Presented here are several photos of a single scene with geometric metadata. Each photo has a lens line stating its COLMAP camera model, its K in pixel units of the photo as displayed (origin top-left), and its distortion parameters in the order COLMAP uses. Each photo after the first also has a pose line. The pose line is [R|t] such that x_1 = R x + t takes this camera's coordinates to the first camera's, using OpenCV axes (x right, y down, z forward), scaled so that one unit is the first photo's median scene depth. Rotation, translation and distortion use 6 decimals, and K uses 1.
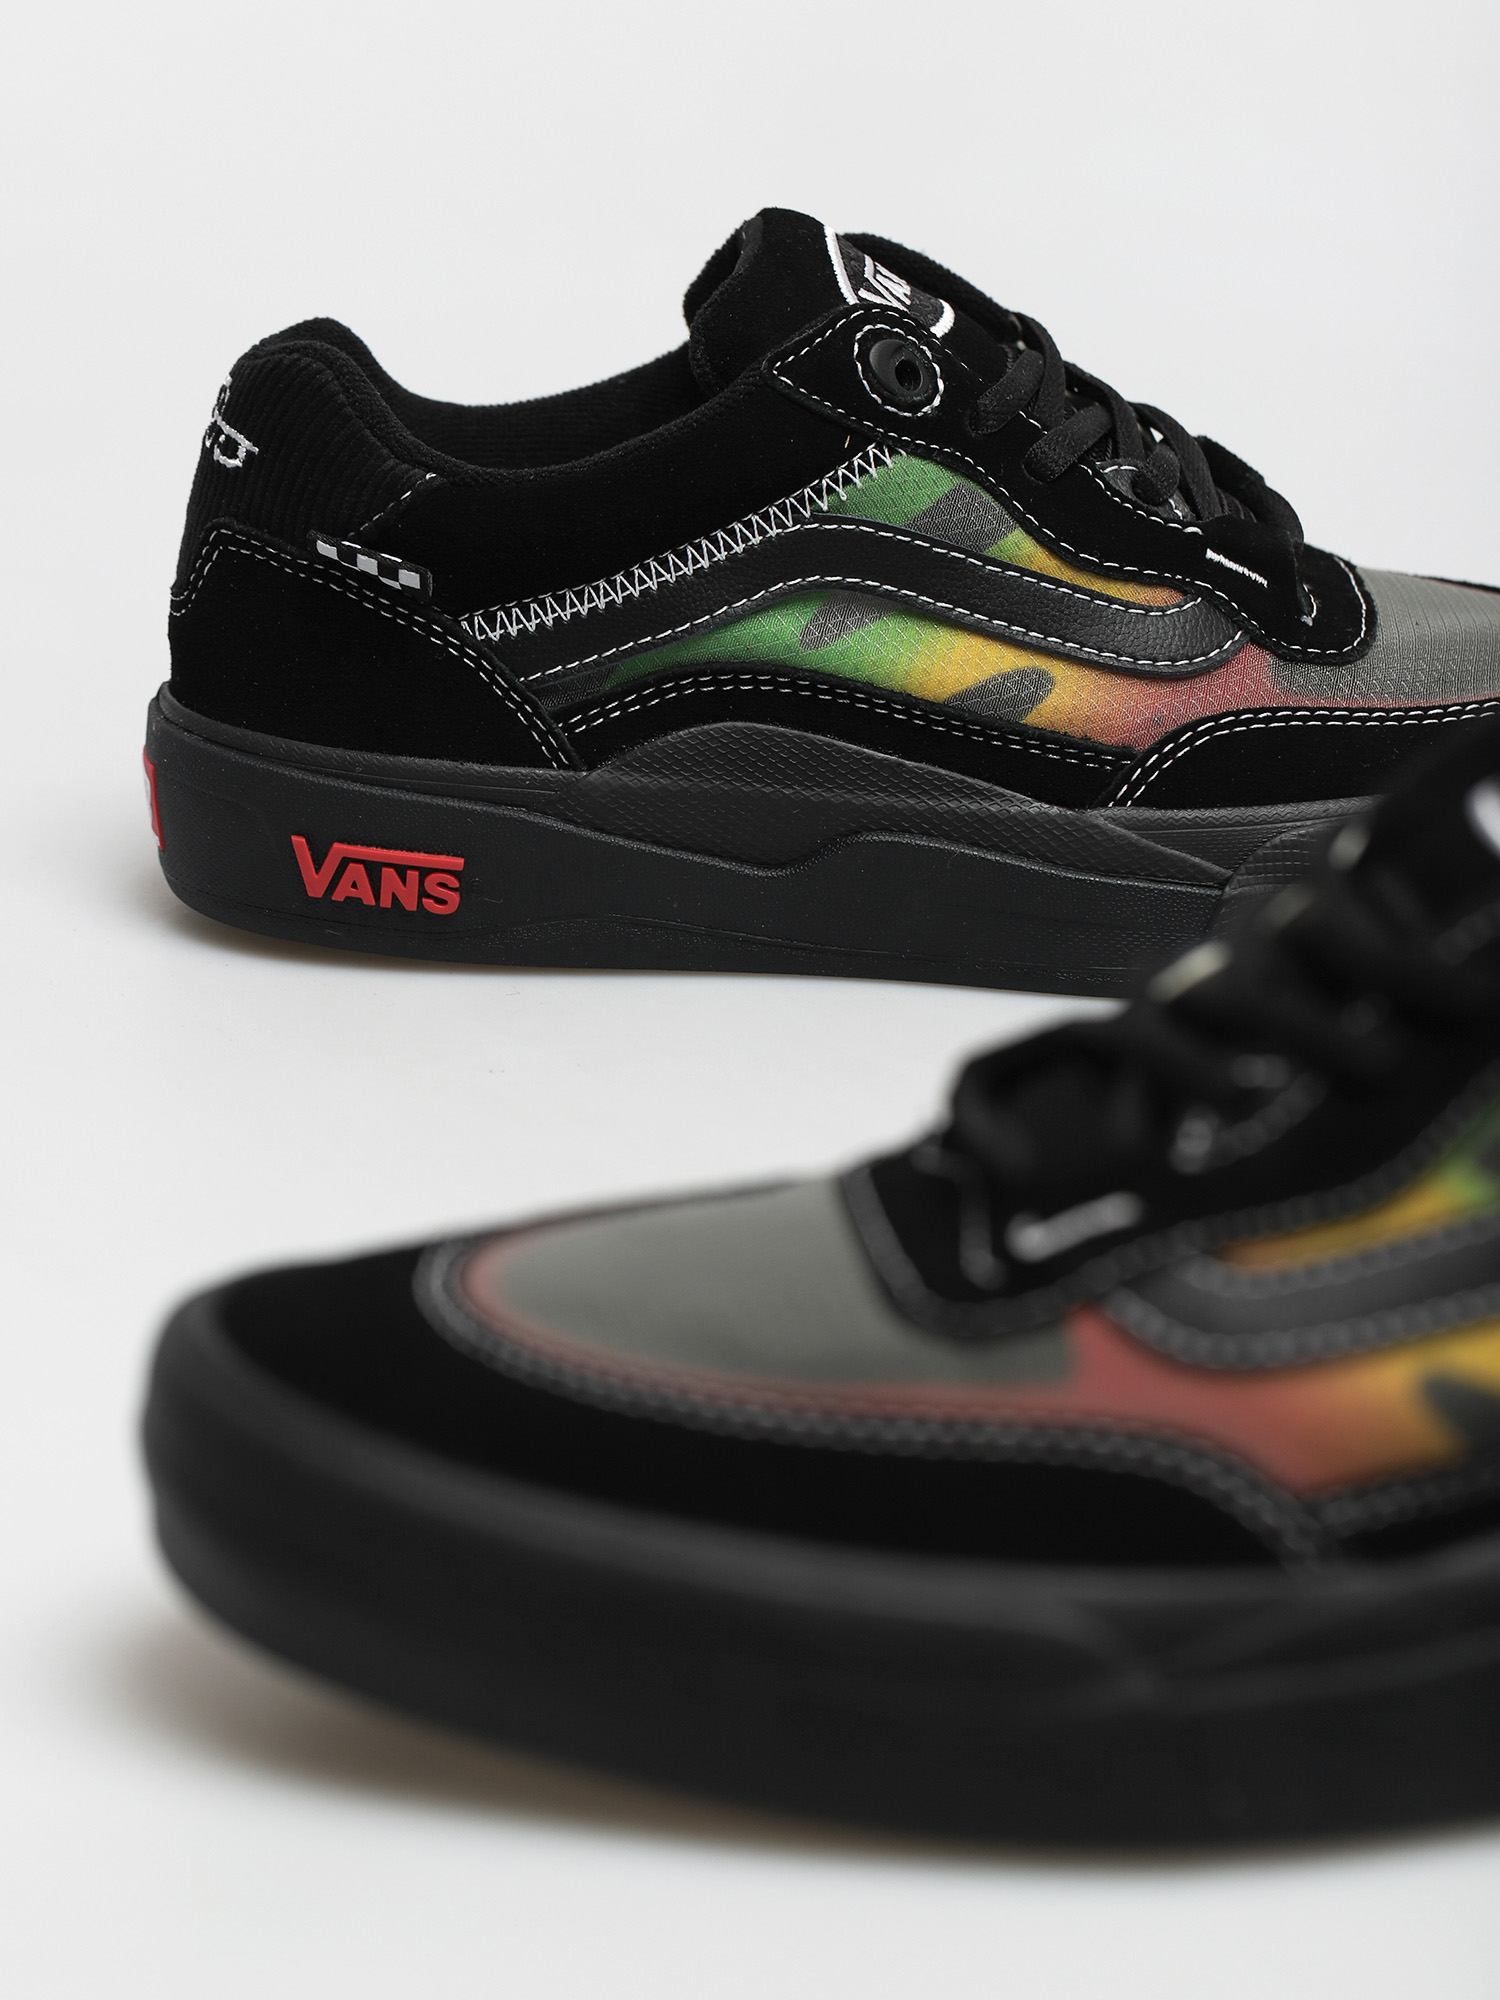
lens RADIAL K [[6685.7, 0, 750.0], [0, 6685.7, 1000.0], [0, 0, 1]] dist [-0.200742, 0.921376]
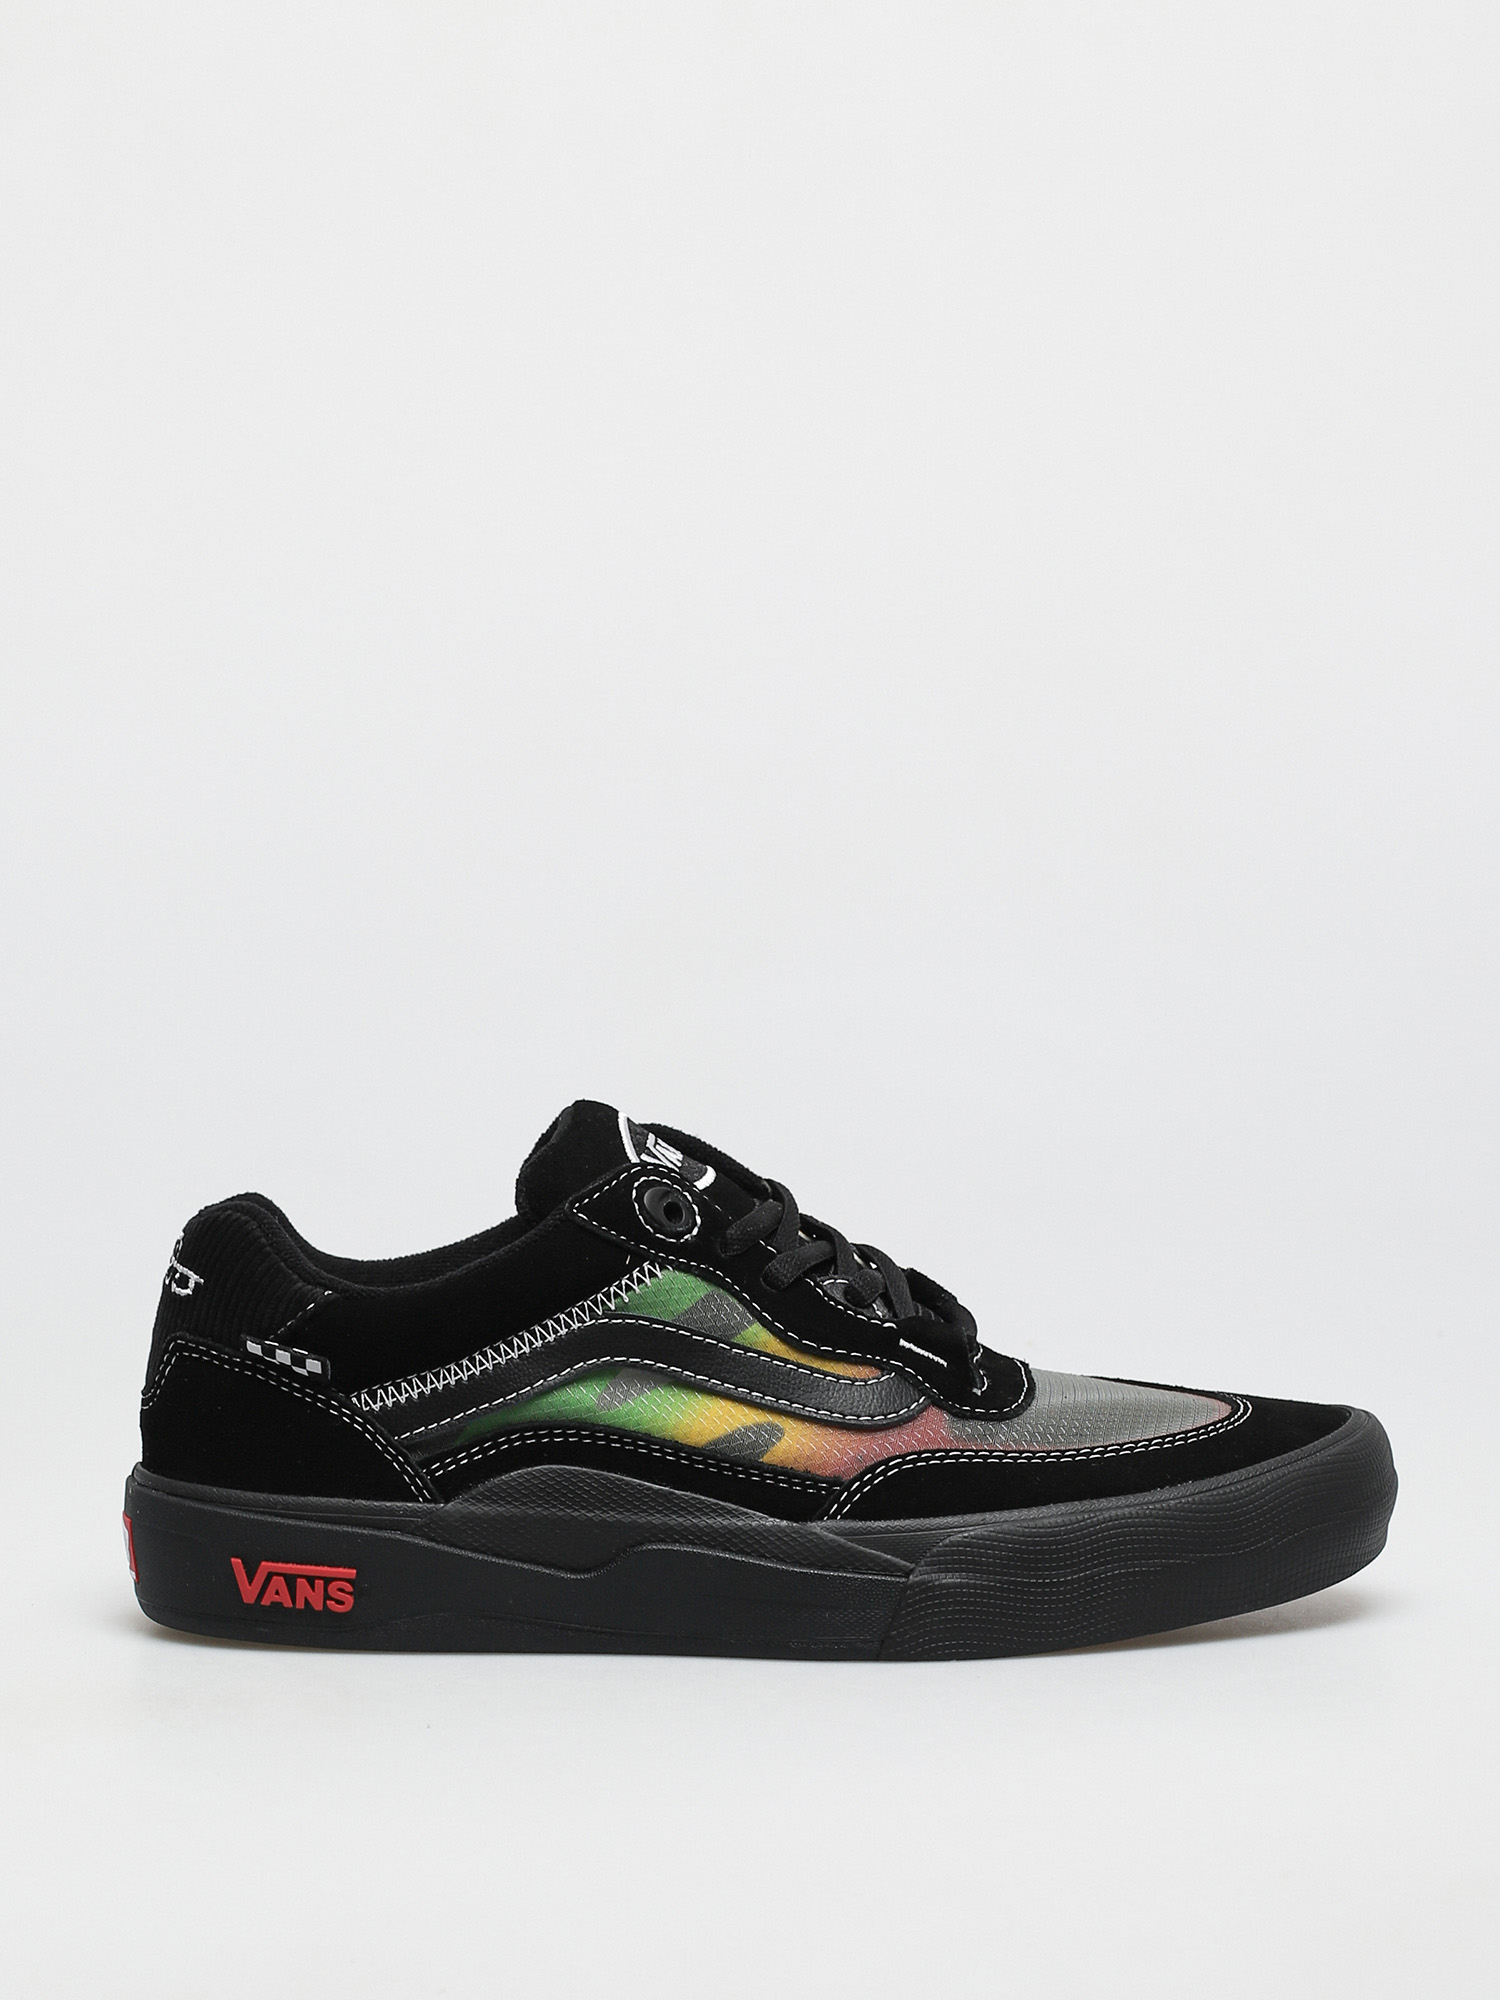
lens RADIAL K [[6685.7, 0, 750.0], [0, 6685.7, 1000.0], [0, 0, 1]] dist [-0.200742, 0.921376]
pose [[0.999759, -0.021854, 0.002265, 0.037427], [0.021941, 0.987746, -0.154520, 0.076681], [0.001140, 0.154533, 0.987987, -0.370299]]
